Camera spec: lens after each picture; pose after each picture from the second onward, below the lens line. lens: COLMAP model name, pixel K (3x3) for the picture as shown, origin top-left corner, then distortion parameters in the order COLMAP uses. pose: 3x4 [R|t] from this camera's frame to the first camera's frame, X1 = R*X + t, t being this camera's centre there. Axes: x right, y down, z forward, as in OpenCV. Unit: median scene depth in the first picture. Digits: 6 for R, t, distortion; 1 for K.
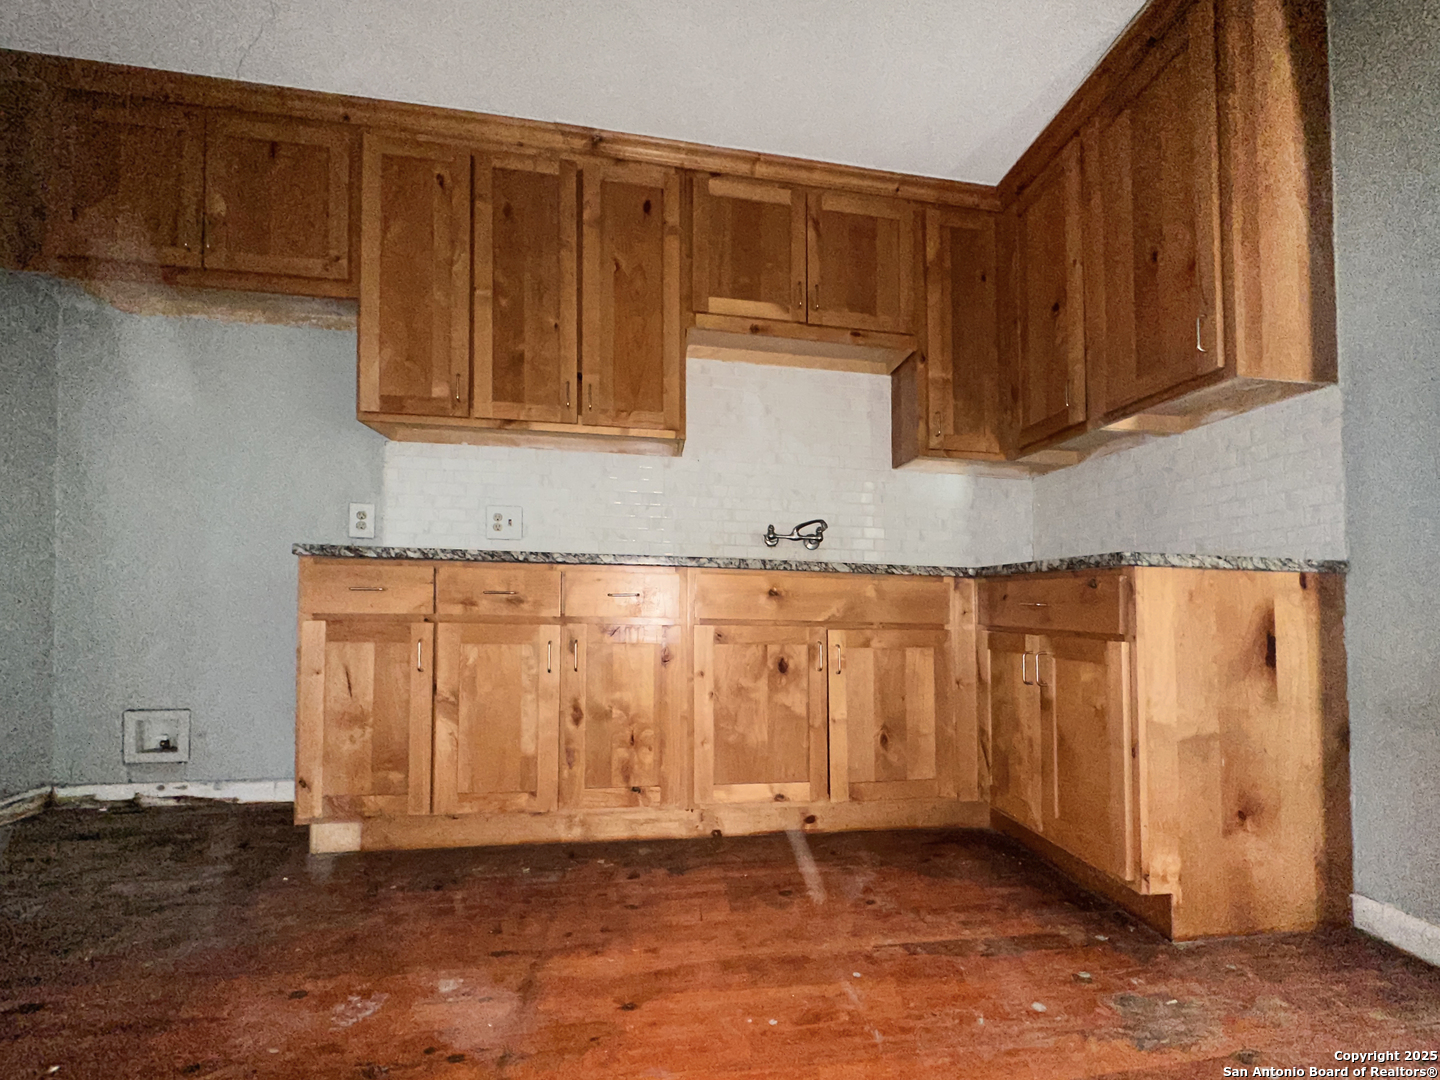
lens RADIAL K [[625.6, 0, 680.0], [0, 625.6, 584.0], [0, 0, 1]] dist [0.001009, 0.001385]
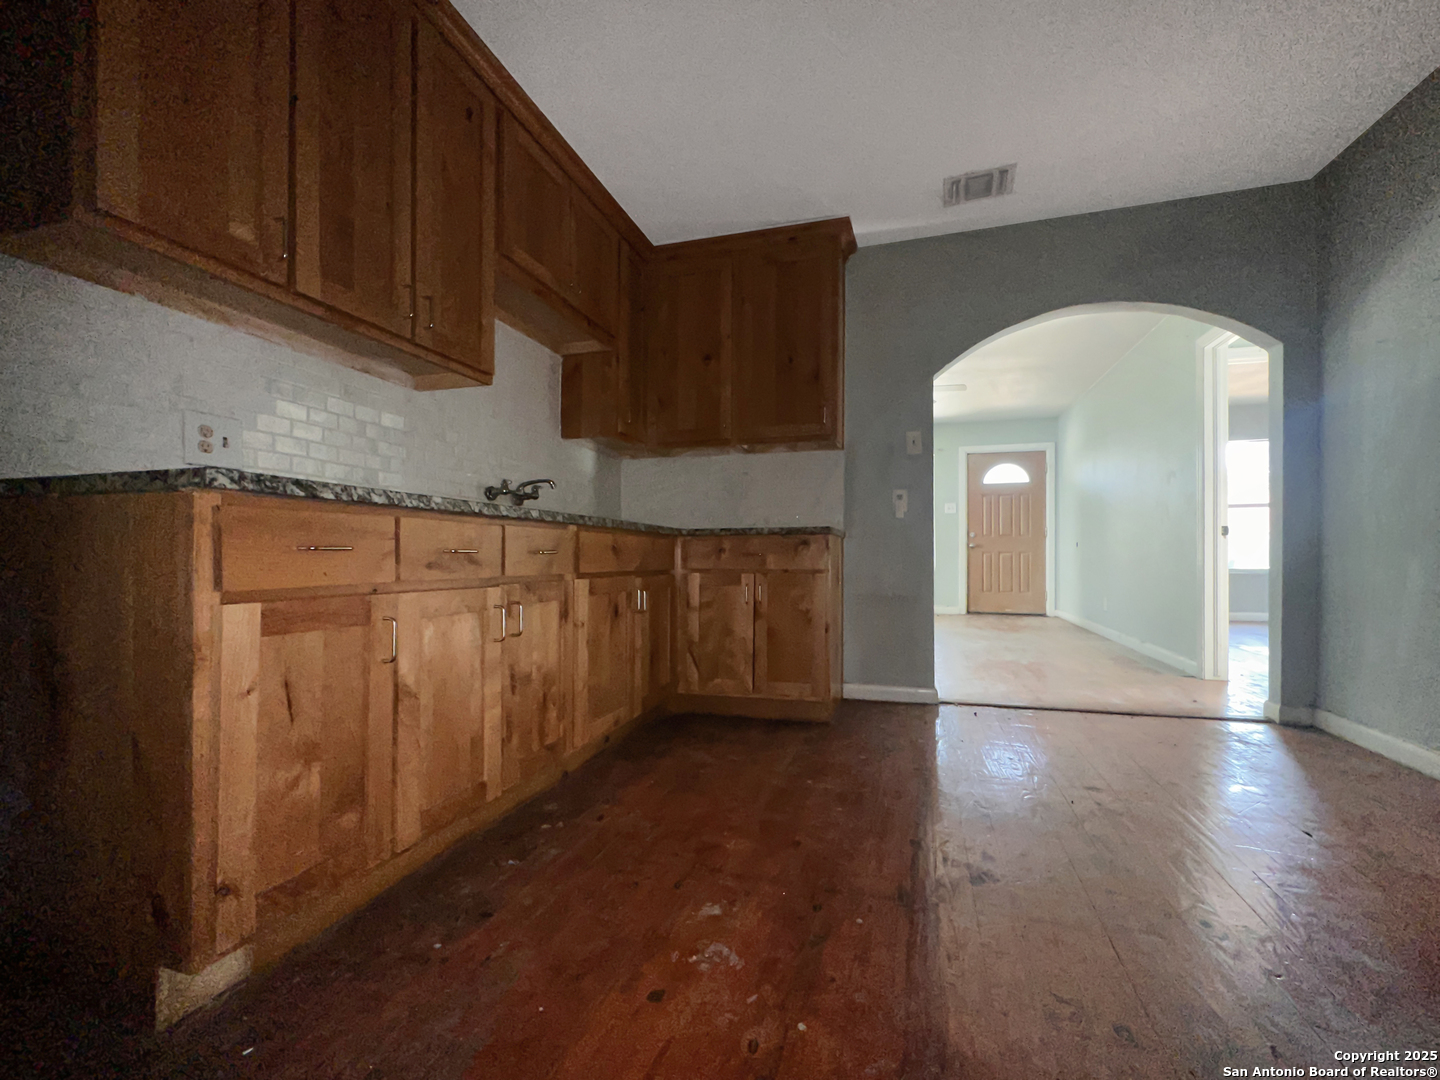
lens RADIAL K [[625.6, 0, 728.4], [0, 625.6, 550.4], [0, 0, 1]] dist [0.001009, 0.001385]
pose [[0.440643, -0.010613, 0.897620, -0.876733], [-0.015938, 0.999680, 0.019644, -0.009007], [-0.897541, -0.022963, 0.440333, 0.329355]]
